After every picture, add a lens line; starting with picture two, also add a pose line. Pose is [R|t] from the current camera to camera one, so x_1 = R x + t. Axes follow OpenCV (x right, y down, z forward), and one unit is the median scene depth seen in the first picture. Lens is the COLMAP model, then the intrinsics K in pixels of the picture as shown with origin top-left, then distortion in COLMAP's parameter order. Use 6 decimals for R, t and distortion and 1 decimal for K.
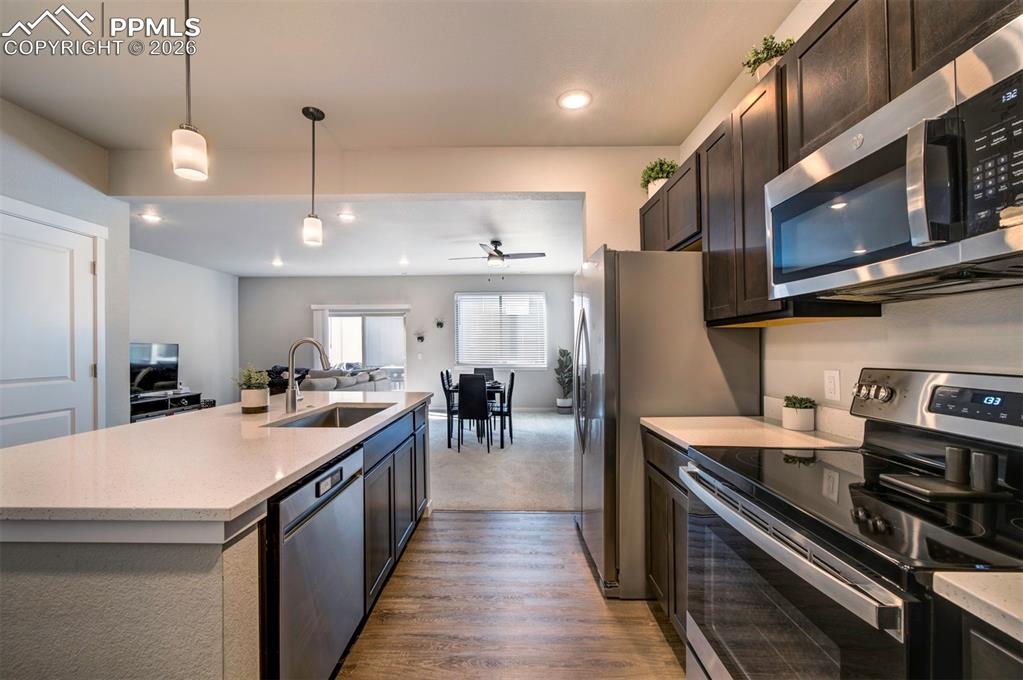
lens RADIAL K [[403.1, 0, 504.3], [0, 403.1, 346.5], [0, 0, 1]] dist [-0.009141, 0.007496]
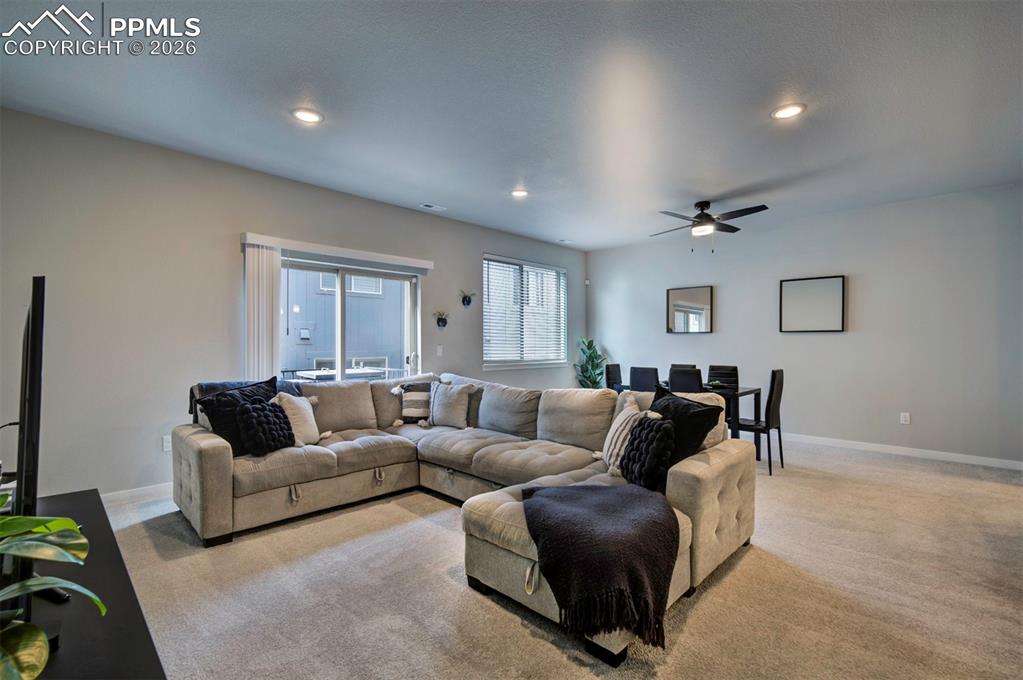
lens RADIAL K [[452.2, 0, 501.9], [0, 452.2, 341.8], [0, 0, 1]] dist [-0.003325, -0.000083]
pose [[0.697159, 0.004038, 0.716905, -1.571605], [-0.005870, 0.999983, 0.000075, 0.025462], [-0.716893, -0.004260, 0.697171, 1.167907]]
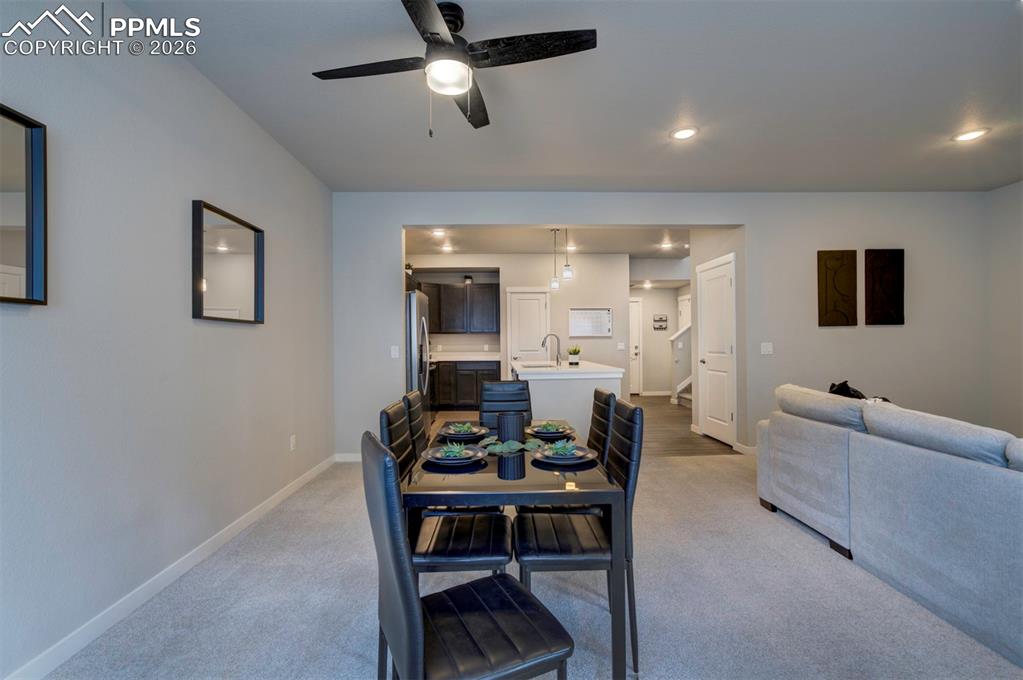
lens RADIAL K [[470.1, 0, 513.8], [0, 470.1, 342.2], [0, 0, 1]] dist [0.001219, 0.001960]
pose [[-0.999247, 0.009223, -0.037686, -0.123372], [0.009591, 0.999908, -0.009613, 0.035815], [0.037594, -0.009967, -0.999243, 2.411664]]
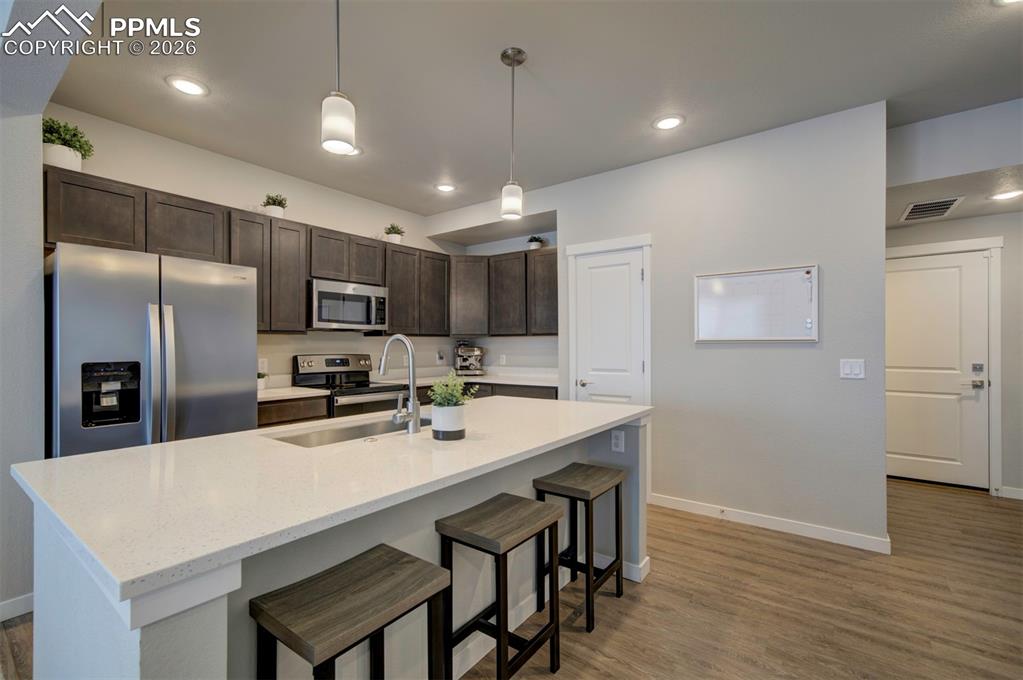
lens RADIAL K [[445.0, 0, 507.2], [0, 445.0, 344.9], [0, 0, 1]] dist [-0.003596, 0.001962]
pose [[-0.791314, 0.003172, 0.611402, -0.754148], [-0.002667, 0.999959, -0.008640, 0.003734], [-0.611404, -0.008468, -0.791273, 1.062337]]
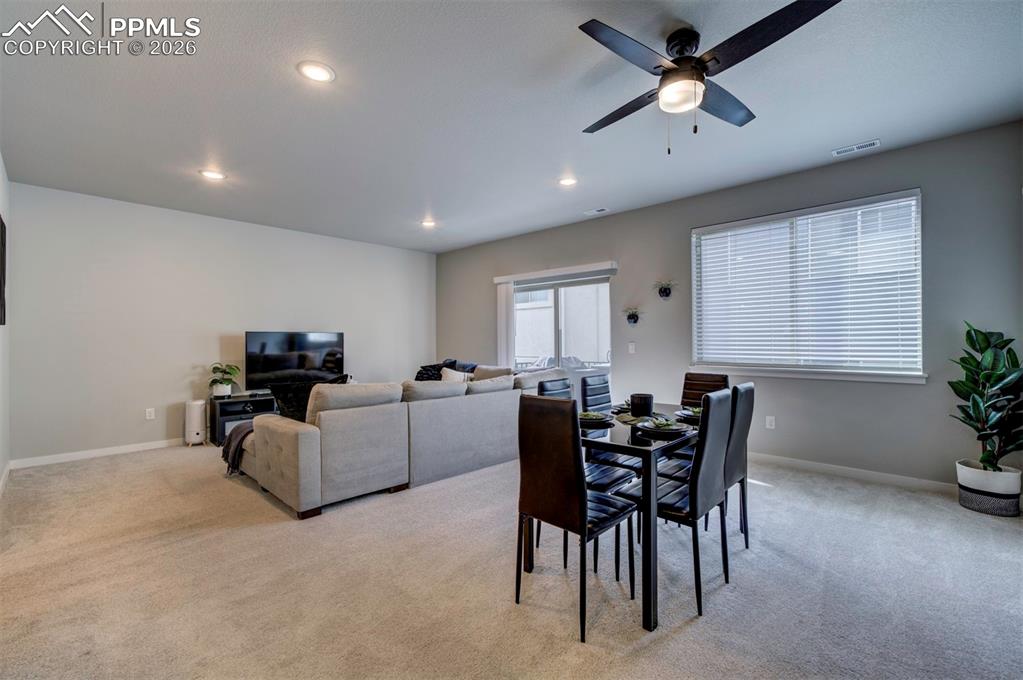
lens RADIAL K [[445.0, 0, 510.8], [0, 445.0, 339.8], [0, 0, 1]] dist [-0.003596, 0.001962]
pose [[0.740121, -0.008837, -0.672415, 0.232211], [0.011783, 0.999931, -0.000173, 0.026722], [0.672370, -0.007795, 0.740174, 1.024560]]
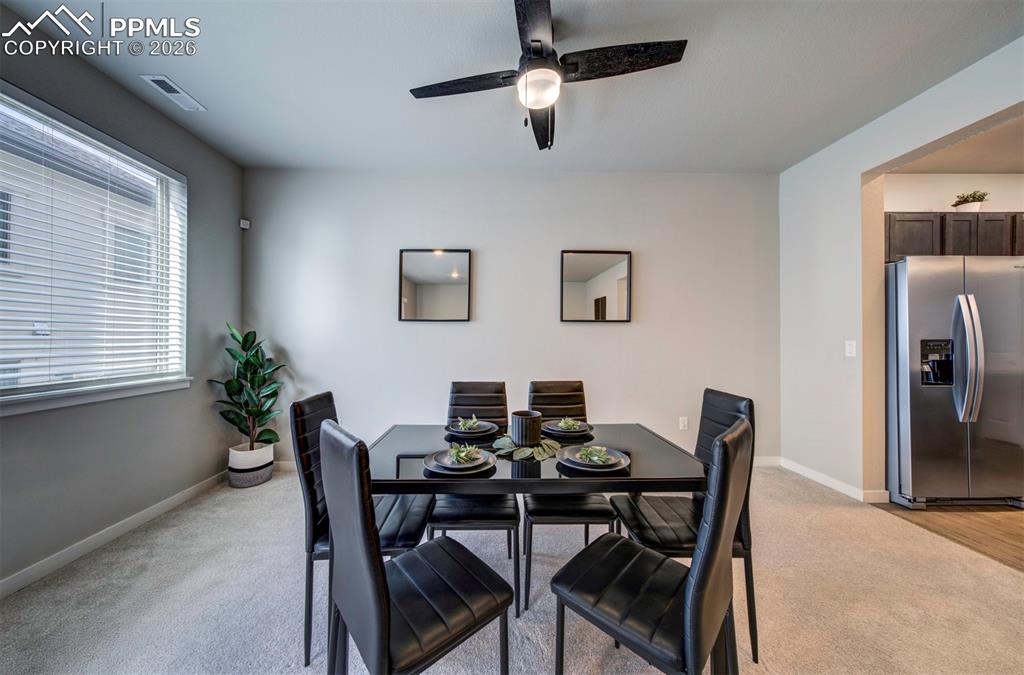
lens RADIAL K [[344.9, 0, 496.1], [0, 344.9, 331.3], [0, 0, 1]] dist [-0.001869, 0.000869]
pose [[-0.022976, 0.013962, 0.999639, -0.559682], [-0.005012, 0.999888, -0.014081, 0.023980], [-0.999723, -0.005334, -0.022903, 1.802317]]
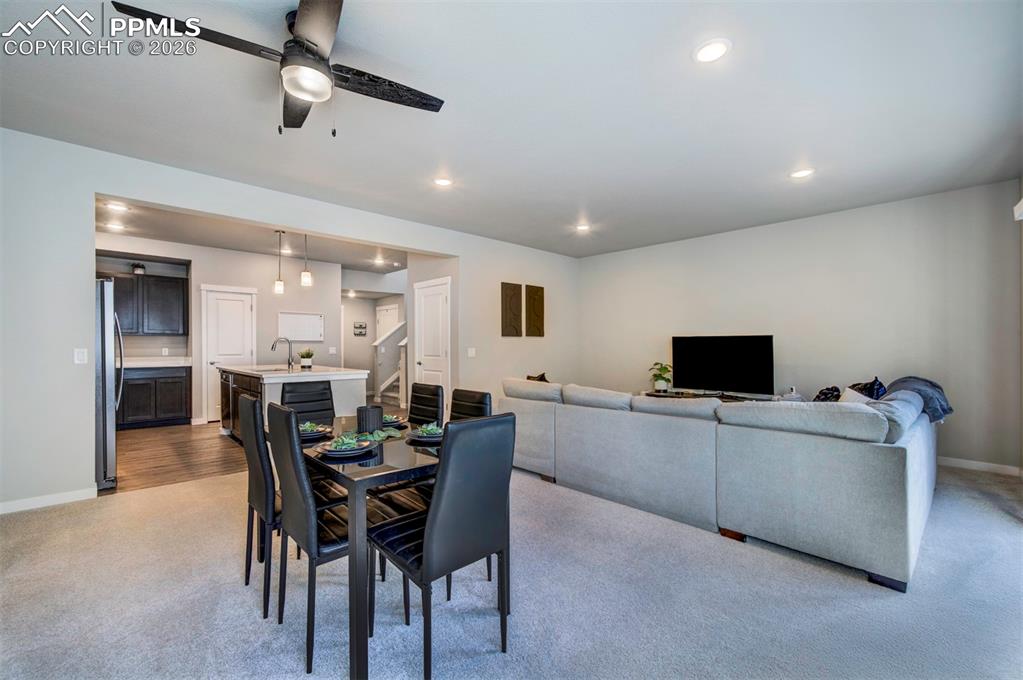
lens RADIAL K [[432.1, 0, 527.0], [0, 432.1, 348.0], [0, 0, 1]] dist [-0.018071, -0.000059]
pose [[-0.705355, 0.001458, -0.708853, 0.142762], [0.005774, 0.999977, -0.003689, 0.039310], [0.708831, -0.006695, -0.705347, 2.406603]]
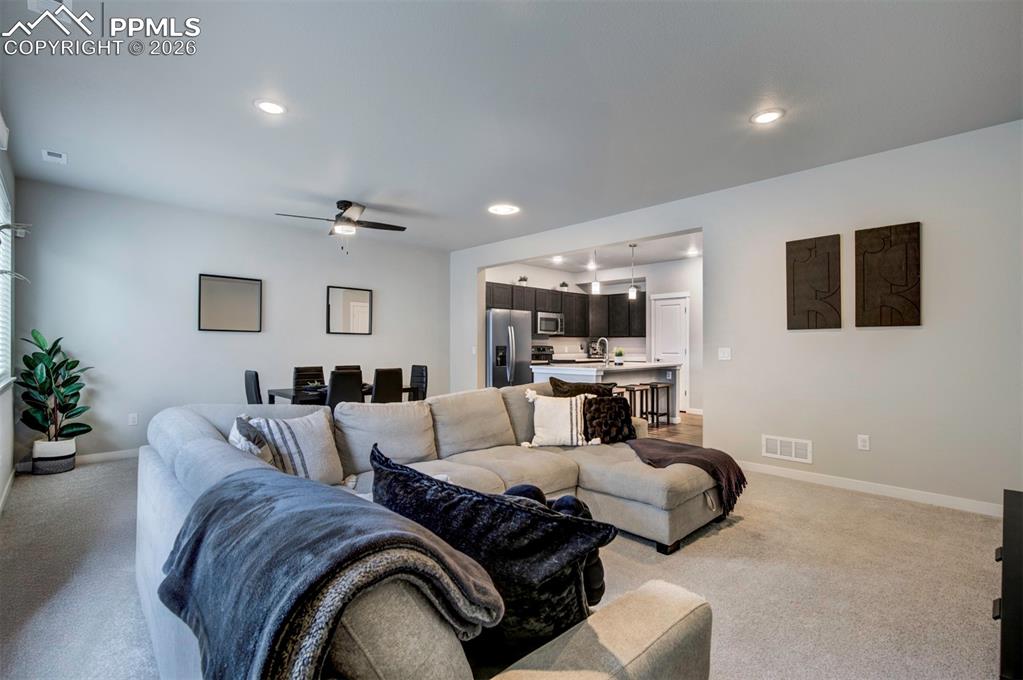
lens RADIAL K [[480.6, 0, 515.3], [0, 480.6, 350.8], [0, 0, 1]] dist [0.001908, 0.001757]
pose [[-0.696742, -0.009019, 0.717265, -1.530482], [-0.007429, 0.999958, 0.005357, 0.035901], [-0.717283, -0.001596, -0.696780, 2.405357]]
